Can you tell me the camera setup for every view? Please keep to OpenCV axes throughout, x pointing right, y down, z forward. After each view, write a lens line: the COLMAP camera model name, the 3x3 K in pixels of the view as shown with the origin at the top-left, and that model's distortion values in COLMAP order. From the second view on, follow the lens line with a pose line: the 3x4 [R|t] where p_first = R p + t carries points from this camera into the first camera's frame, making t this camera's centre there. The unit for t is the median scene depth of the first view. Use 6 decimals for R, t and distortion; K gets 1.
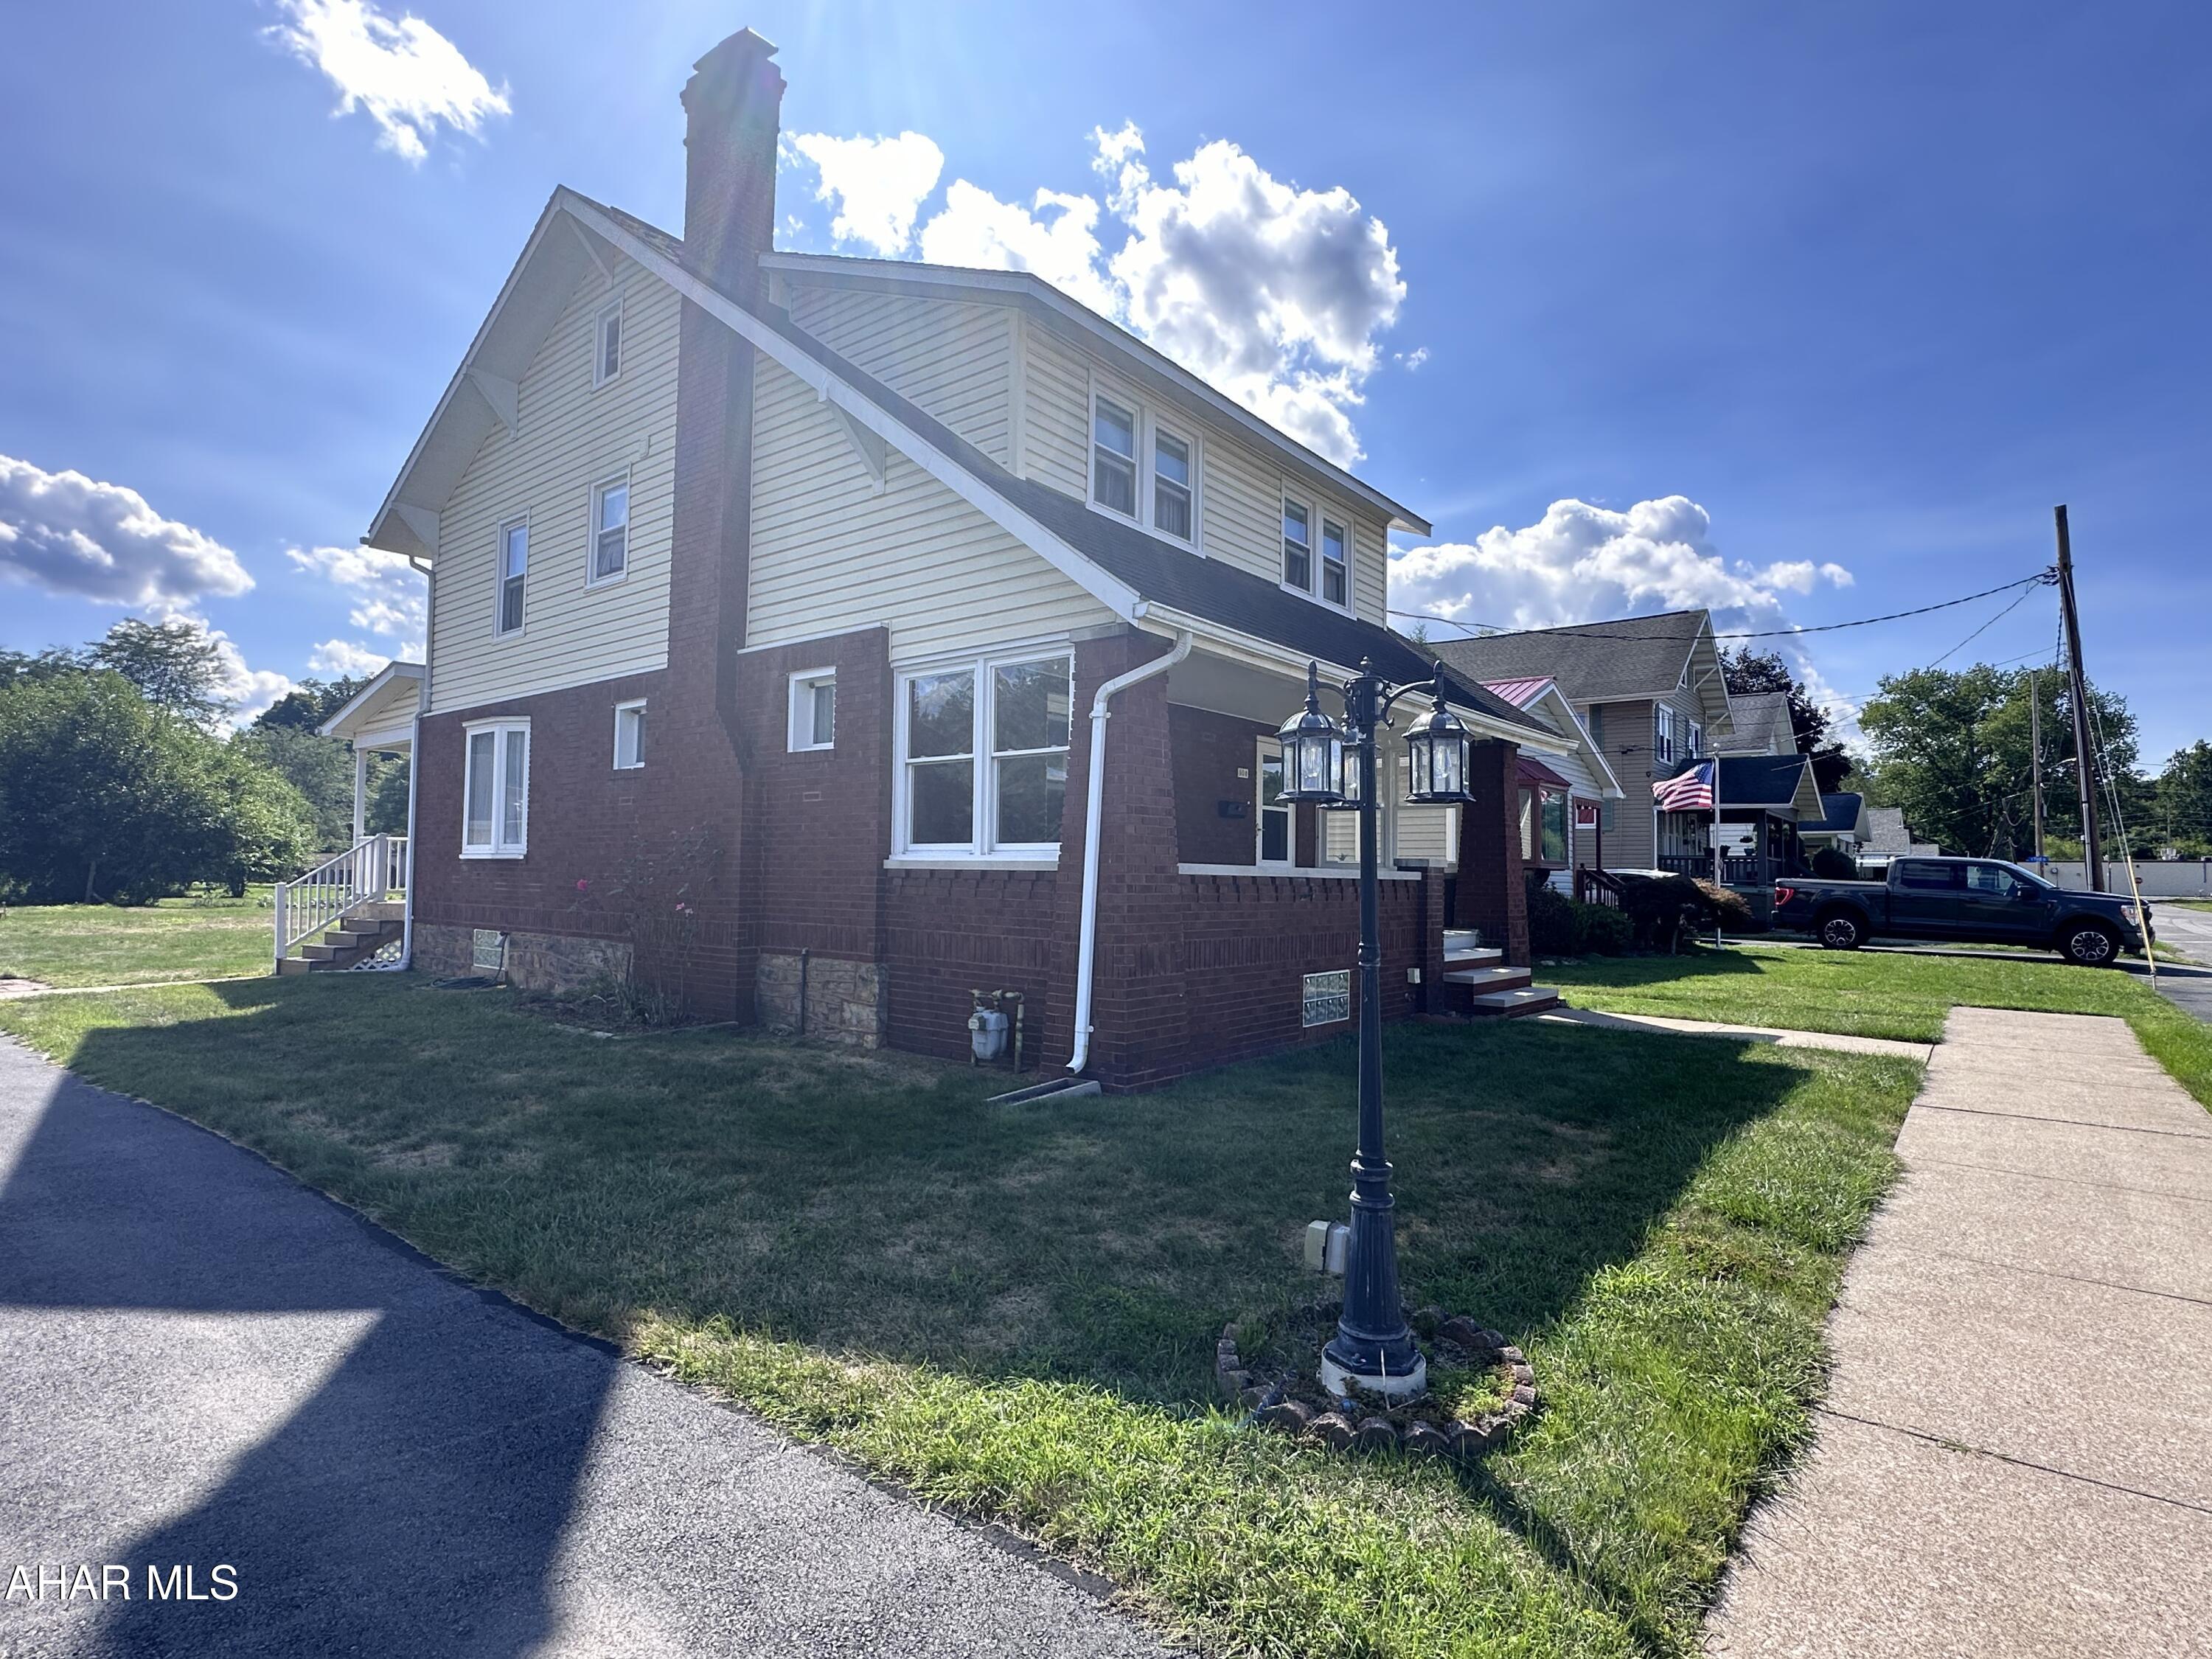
lens RADIAL K [[1121.0, 0, 1107.2], [0, 1121.0, 829.2], [0, 0, 1]] dist [0.000193, -0.000058]
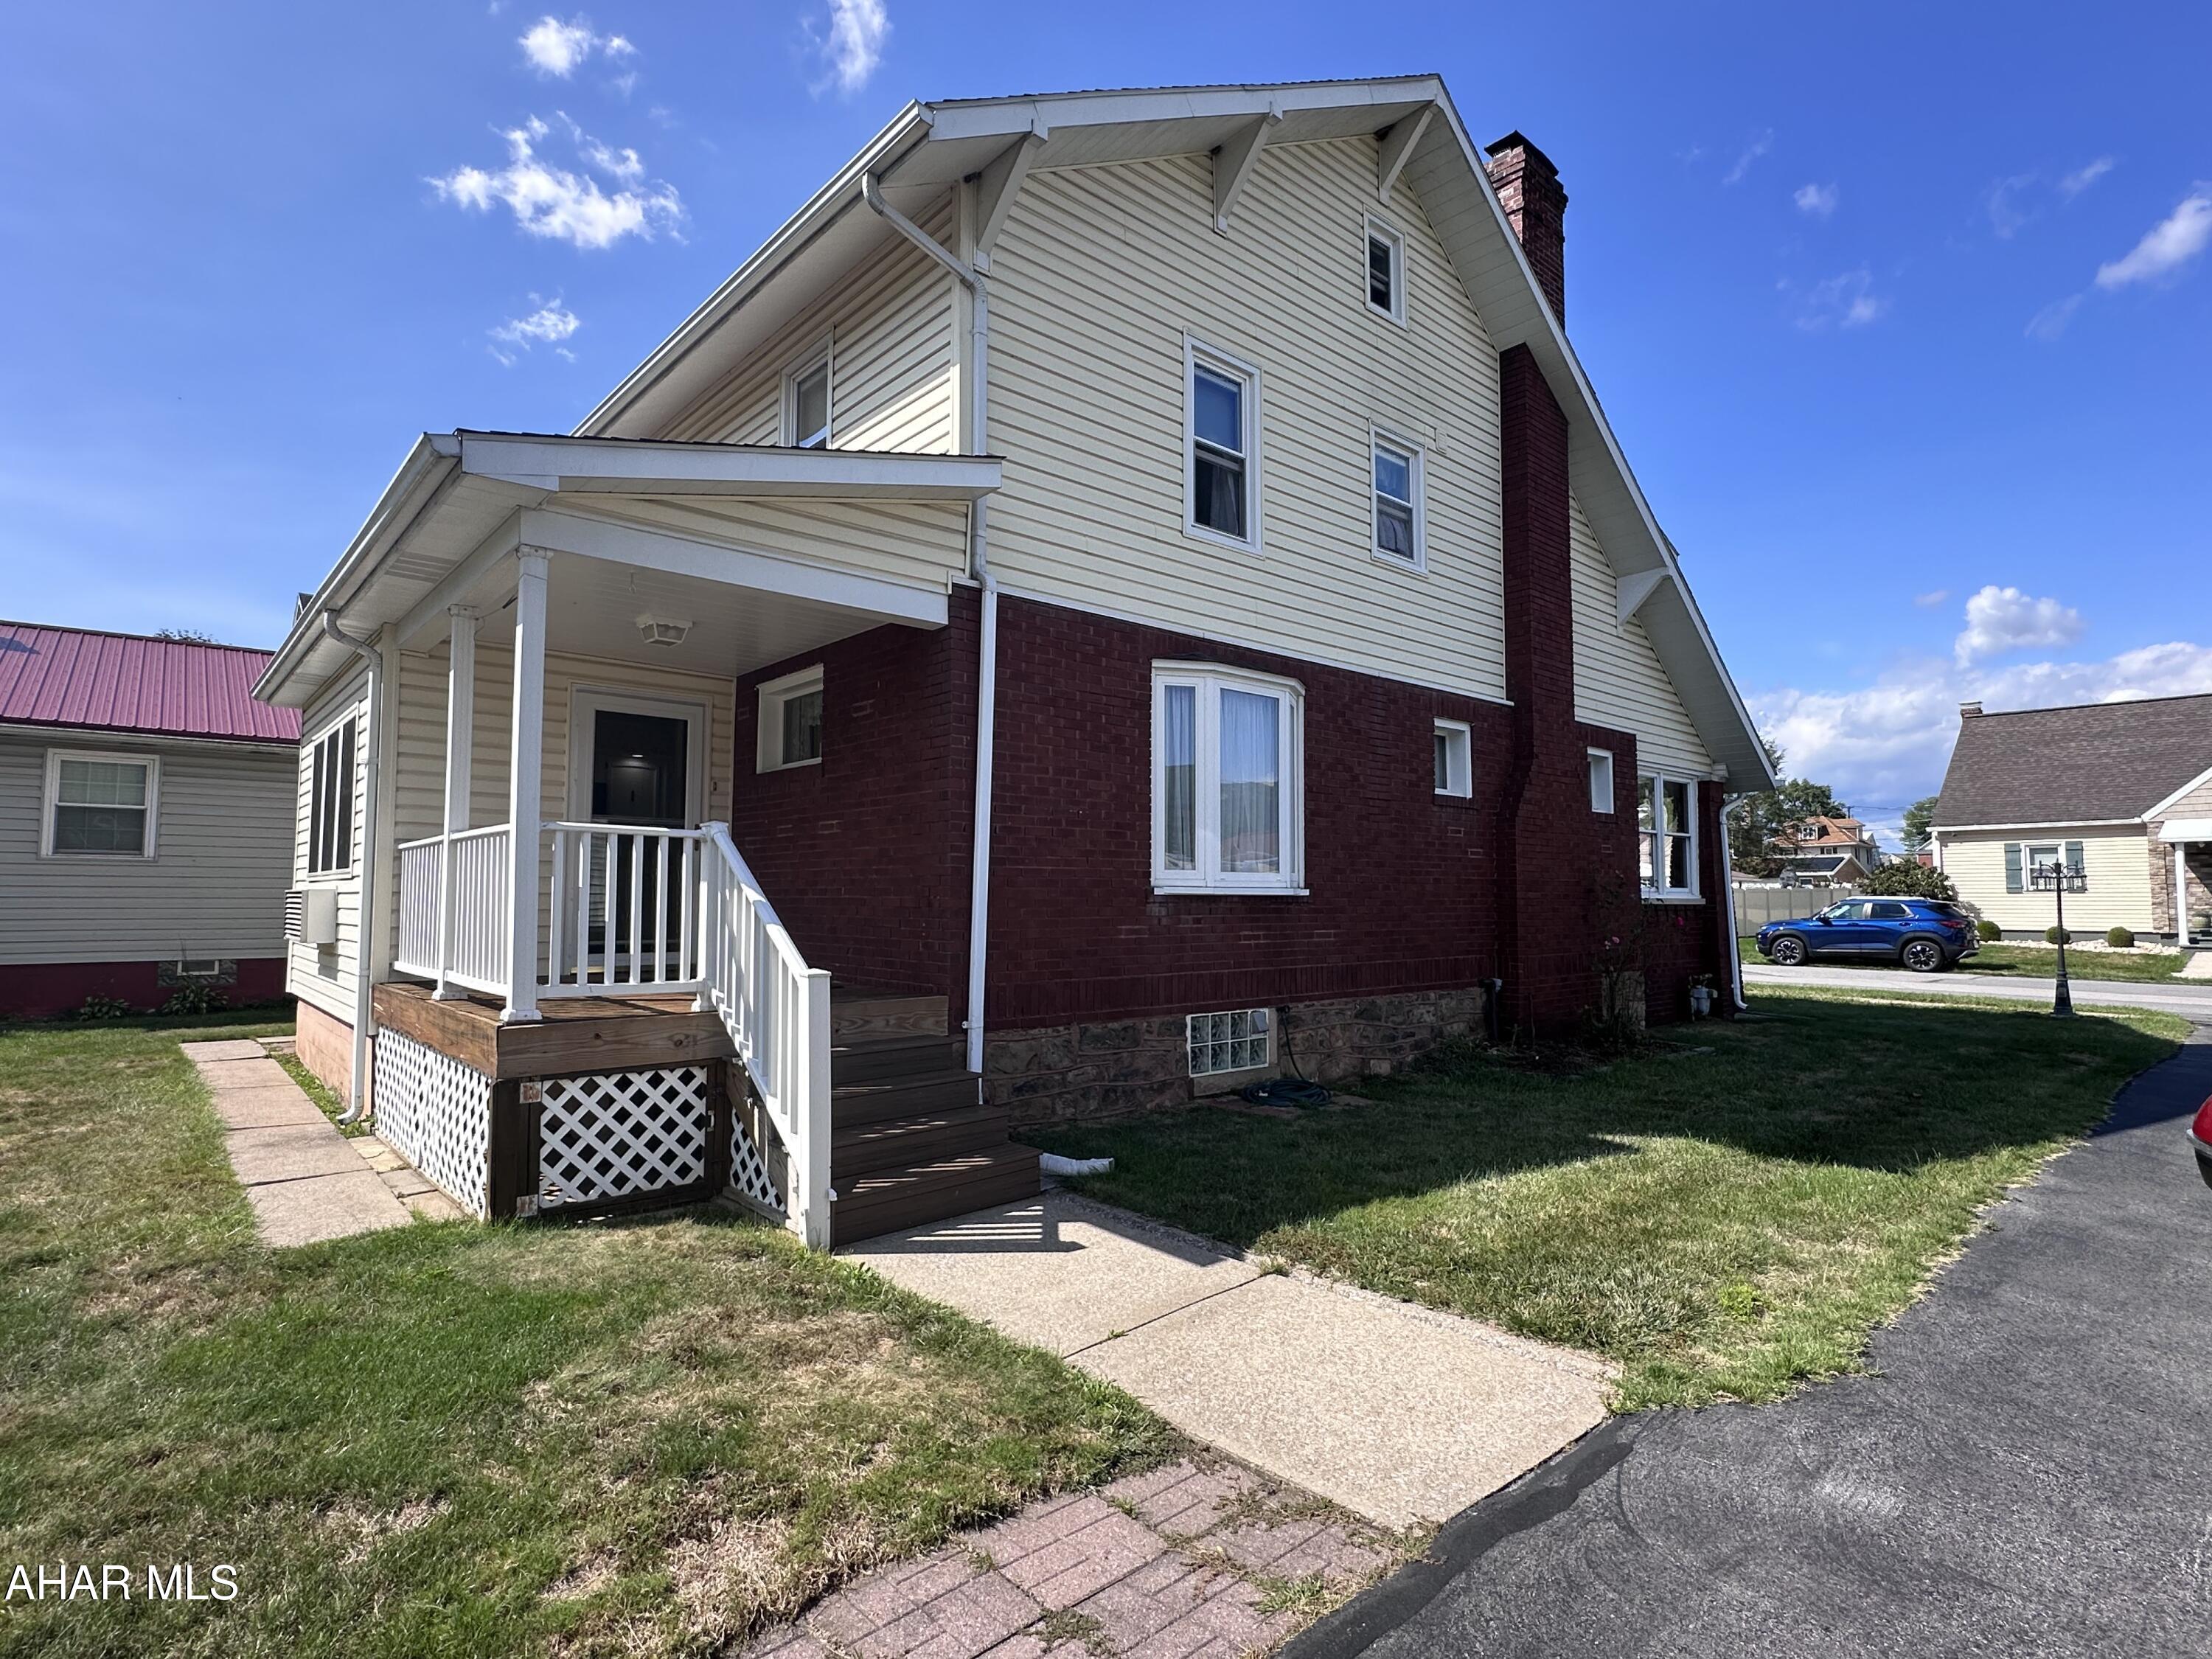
lens RADIAL K [[1121.0, 0, 1106.6], [0, 1121.0, 830.5], [0, 0, 1]] dist [0.000193, -0.000058]
pose [[0.171618, 0.039898, 0.984355, -1.312107], [-0.049459, 0.998269, -0.031839, 0.015751], [-0.983921, -0.043221, 0.173294, 1.077757]]
